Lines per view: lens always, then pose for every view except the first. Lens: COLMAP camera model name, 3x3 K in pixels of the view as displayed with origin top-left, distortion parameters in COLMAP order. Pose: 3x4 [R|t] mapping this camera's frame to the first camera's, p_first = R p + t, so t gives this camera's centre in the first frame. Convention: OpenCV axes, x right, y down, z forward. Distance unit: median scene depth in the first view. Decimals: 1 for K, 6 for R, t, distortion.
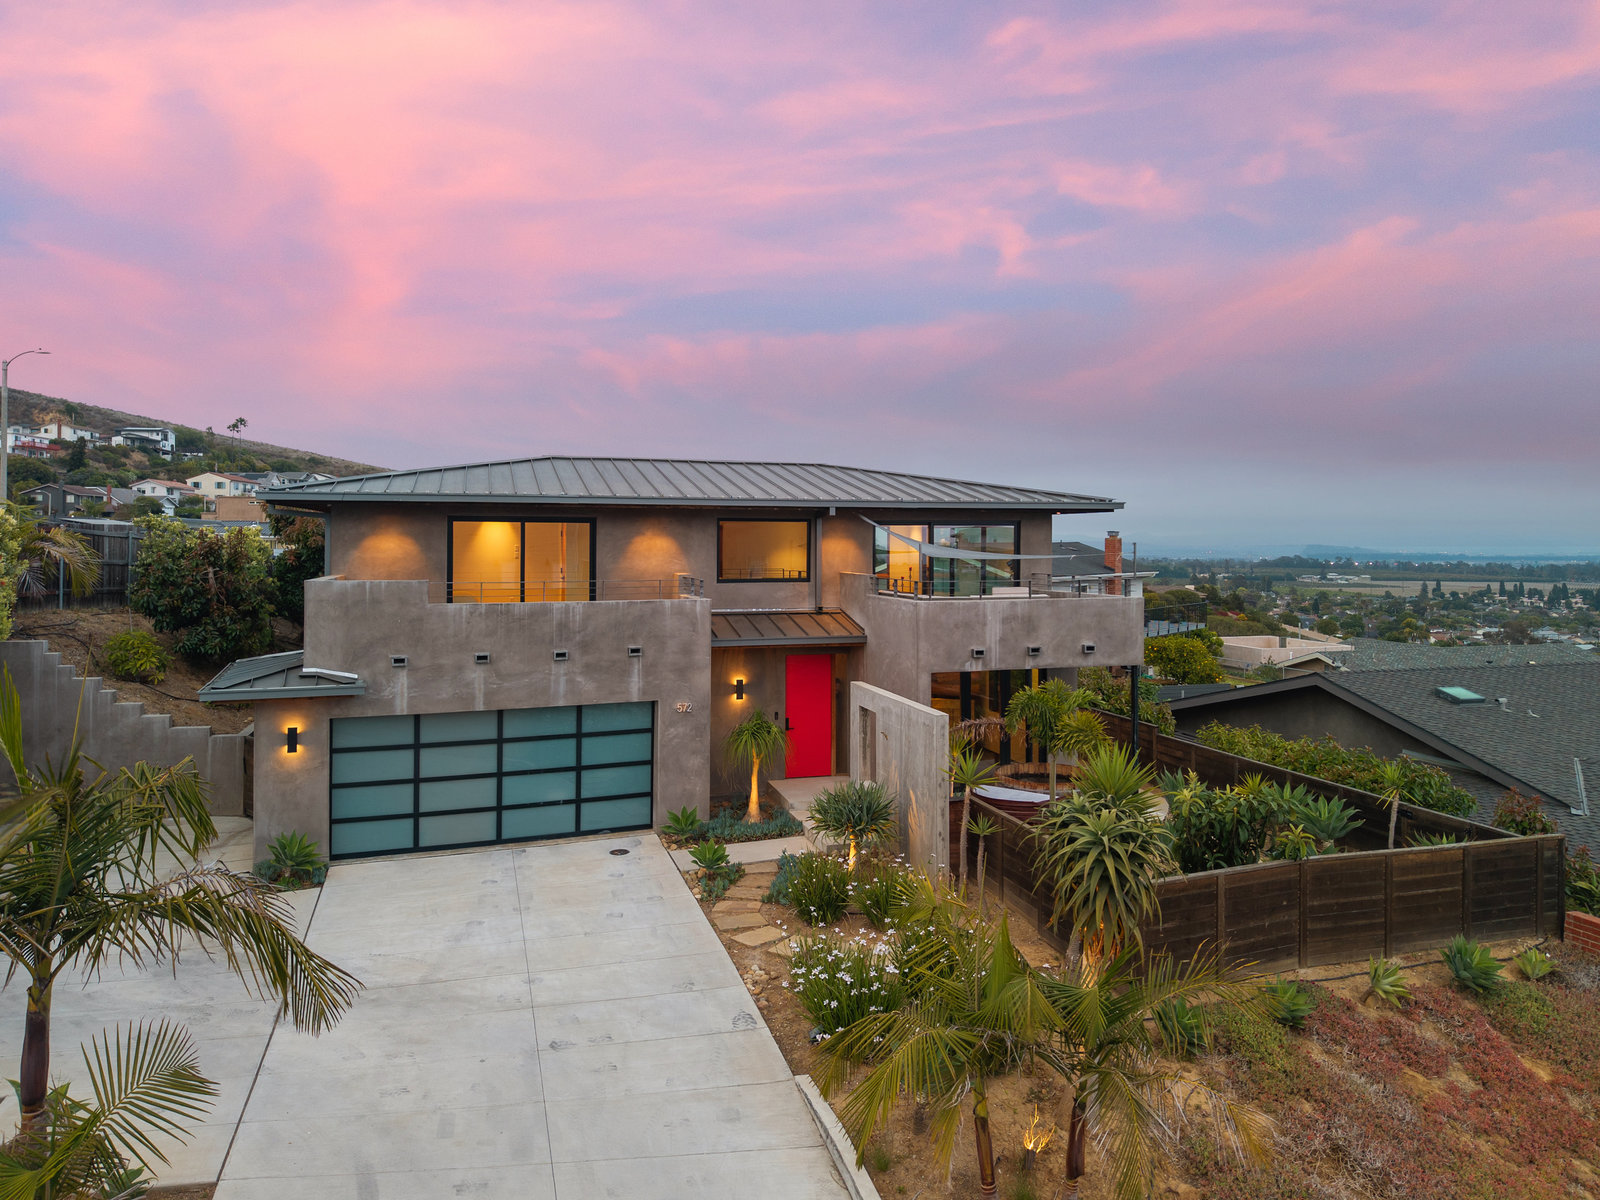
lens RADIAL K [[1181.9, 0, 817.3], [0, 1181.9, 516.4], [0, 0, 1]] dist [0.043897, -0.062966]
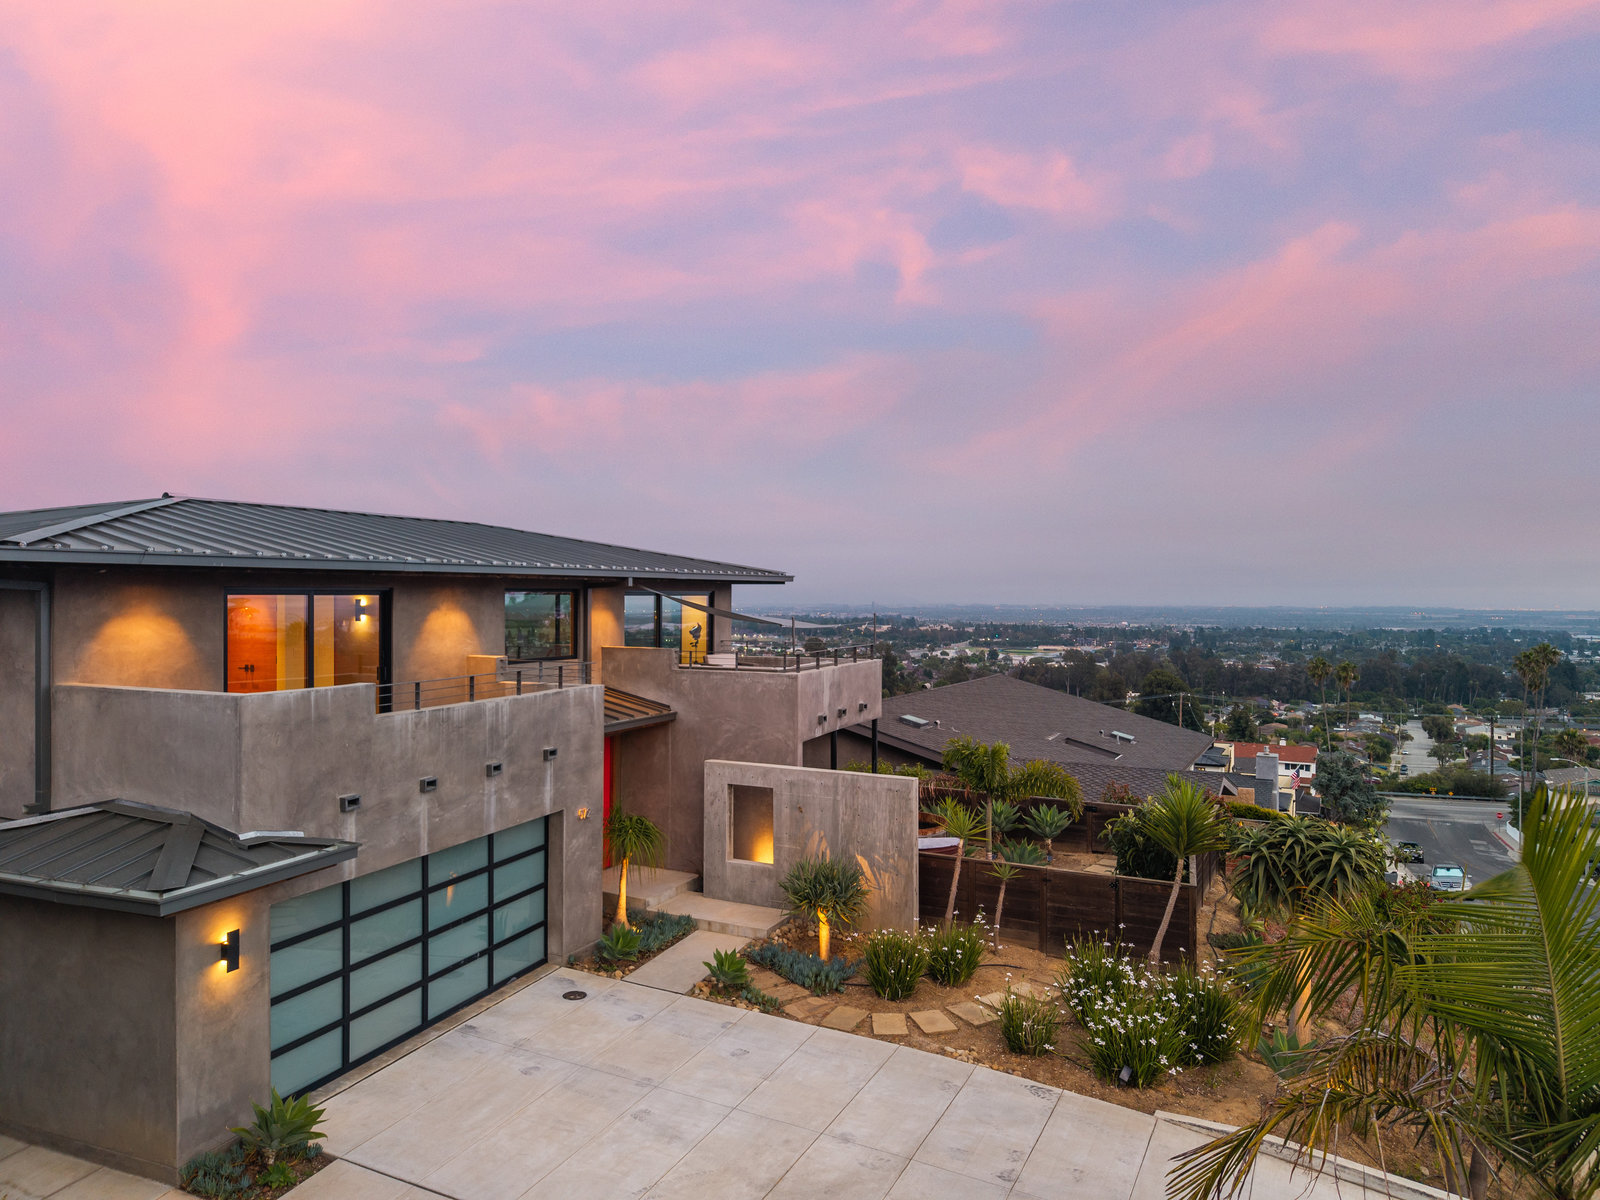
lens RADIAL K [[1112.3, 0, 838.8], [0, 1112.3, 605.7], [0, 0, 1]] dist [0.004518, 0.003230]
pose [[0.664801, -0.010388, 0.746948, -0.614194], [-0.013977, 0.999555, 0.026340, -0.012410], [-0.746890, -0.027951, 0.664360, 0.348384]]
